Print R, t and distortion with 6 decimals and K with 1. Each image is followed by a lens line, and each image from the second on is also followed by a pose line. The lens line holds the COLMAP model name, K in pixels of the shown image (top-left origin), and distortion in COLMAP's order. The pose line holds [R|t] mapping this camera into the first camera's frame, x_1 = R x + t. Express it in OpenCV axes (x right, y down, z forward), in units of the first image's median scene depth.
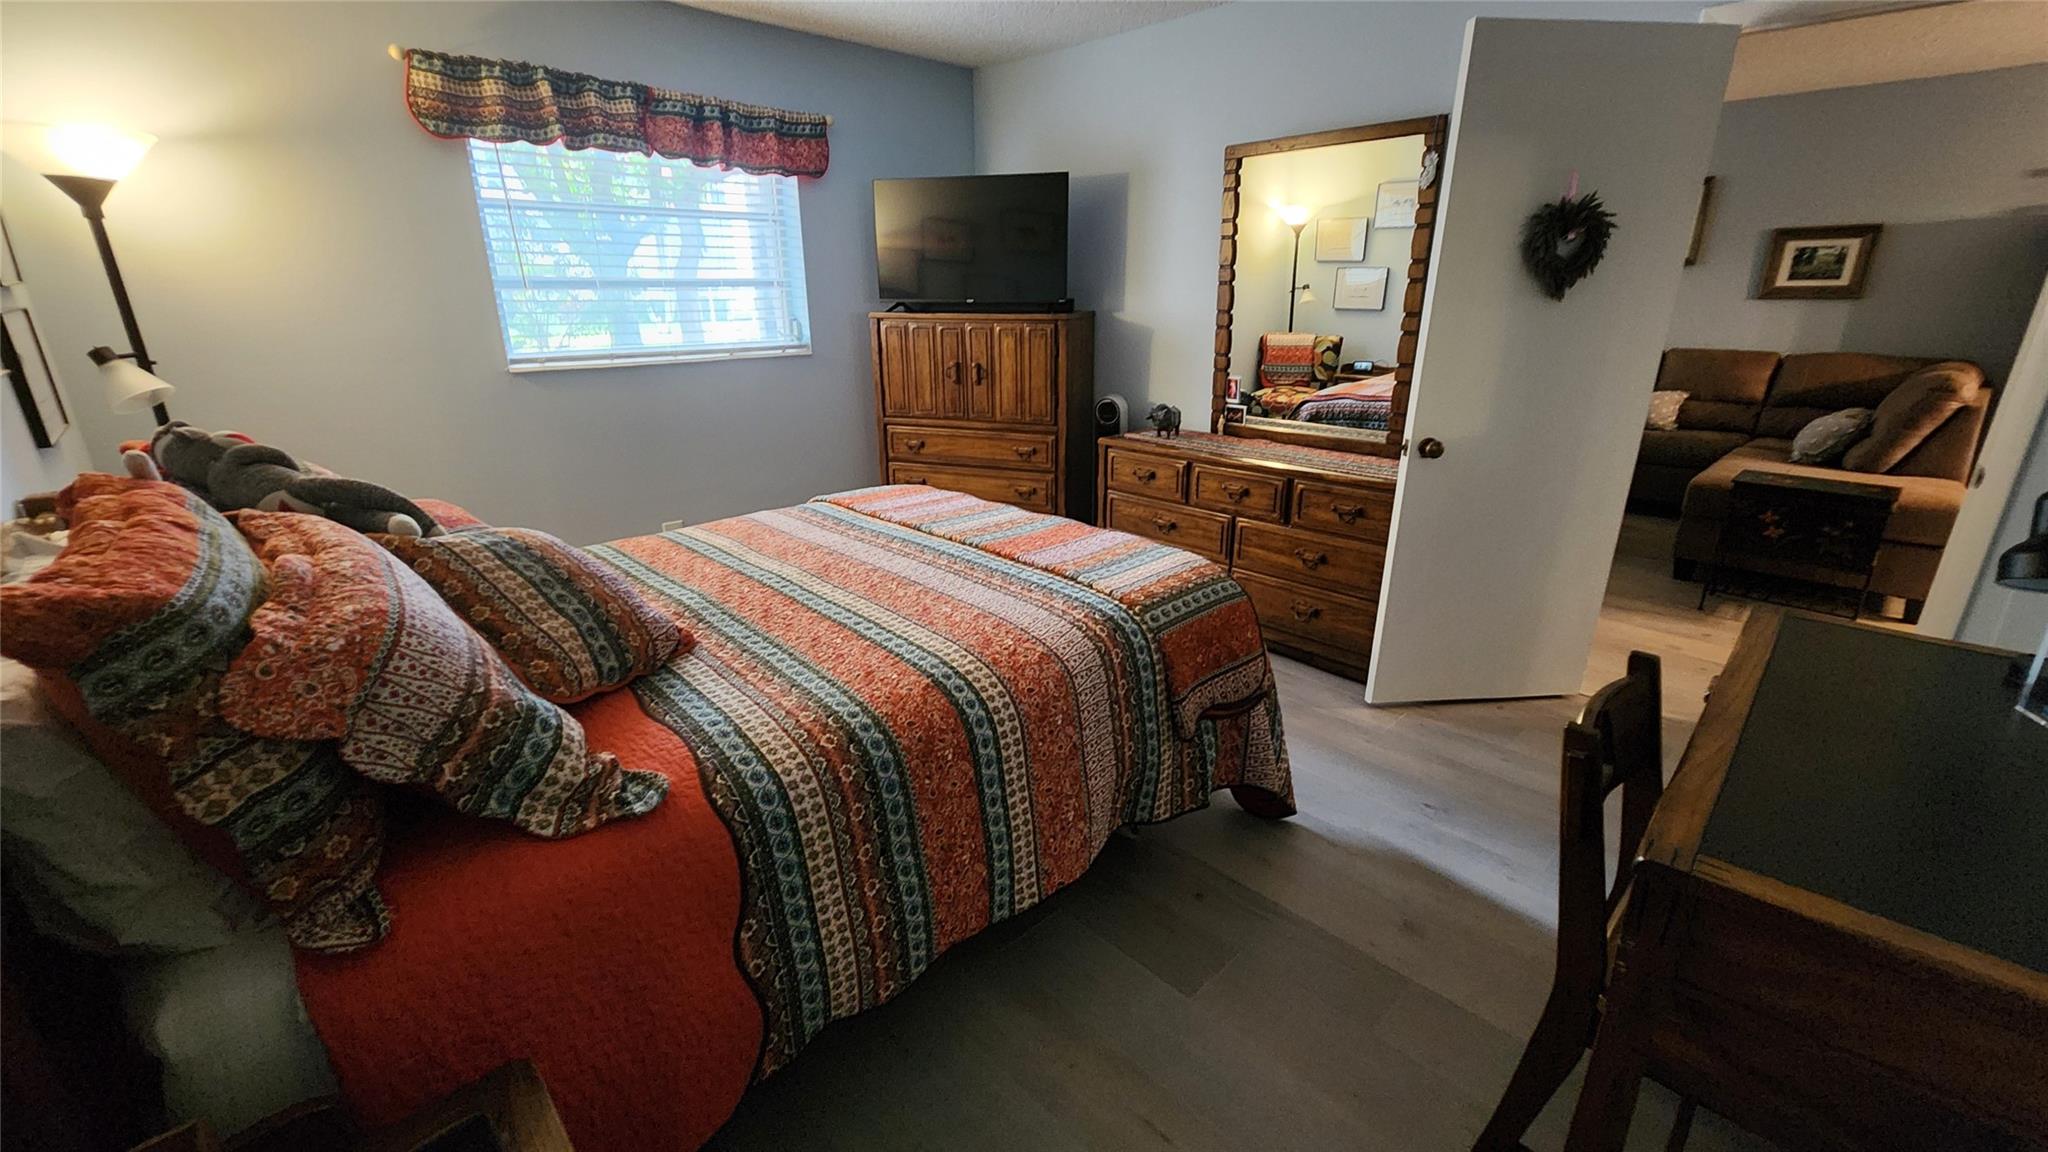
lens RADIAL K [[831.3, 0, 1030.3], [0, 831.3, 580.6], [0, 0, 1]] dist [0.005599, -0.003782]
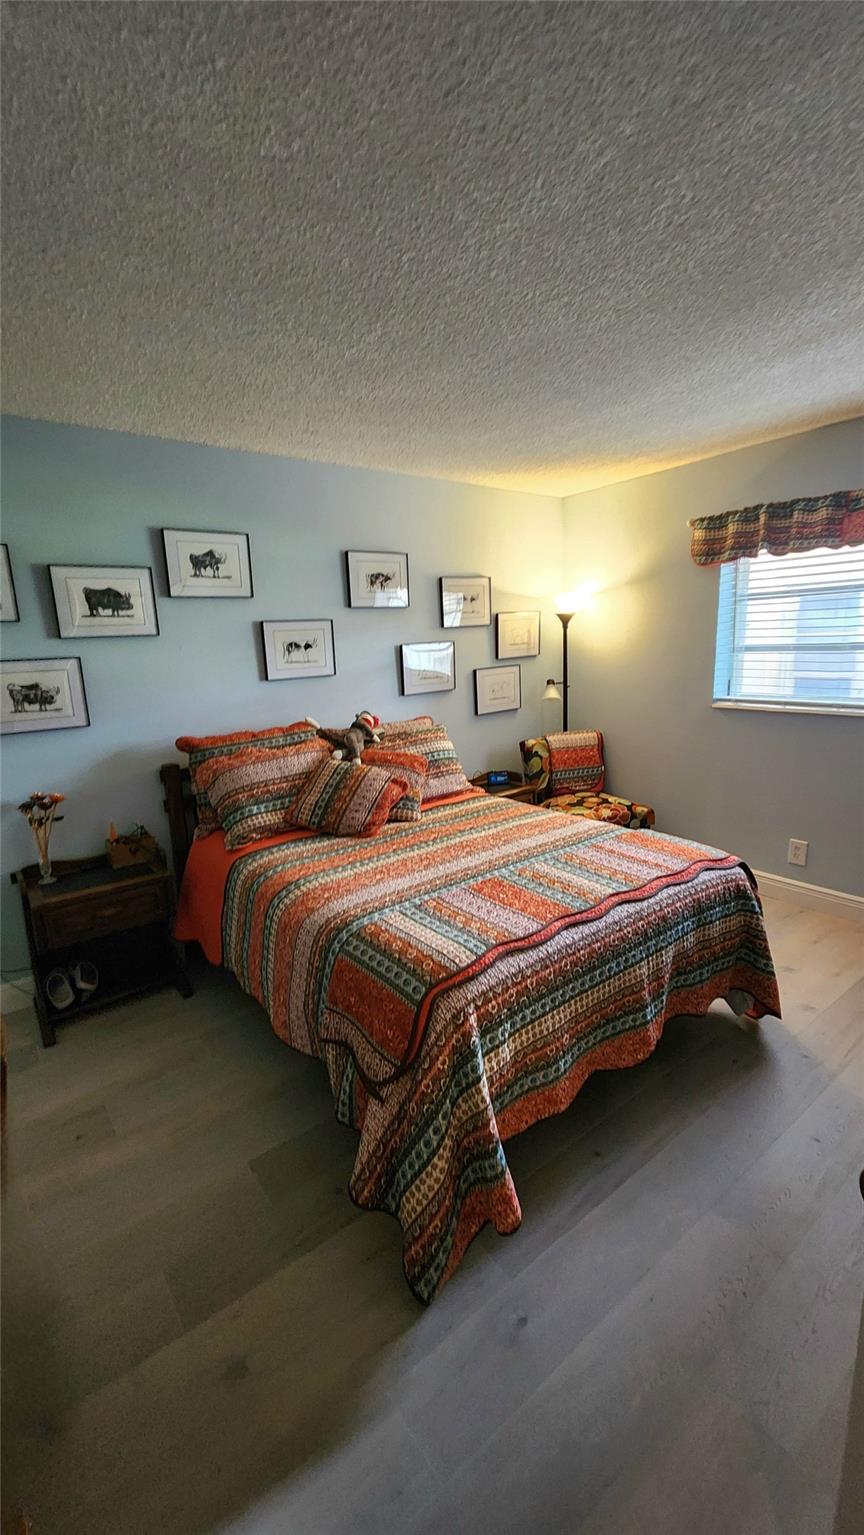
lens RADIAL K [[625.1, 0, 425.9], [0, 625.1, 766.7], [0, 0, 1]] dist [0.001643, -0.000632]
pose [[-0.112788, 0.201986, -0.972872, 0.645659], [-0.286709, 0.930857, 0.226502, -0.292644], [0.951355, 0.304477, -0.047078, 0.674723]]
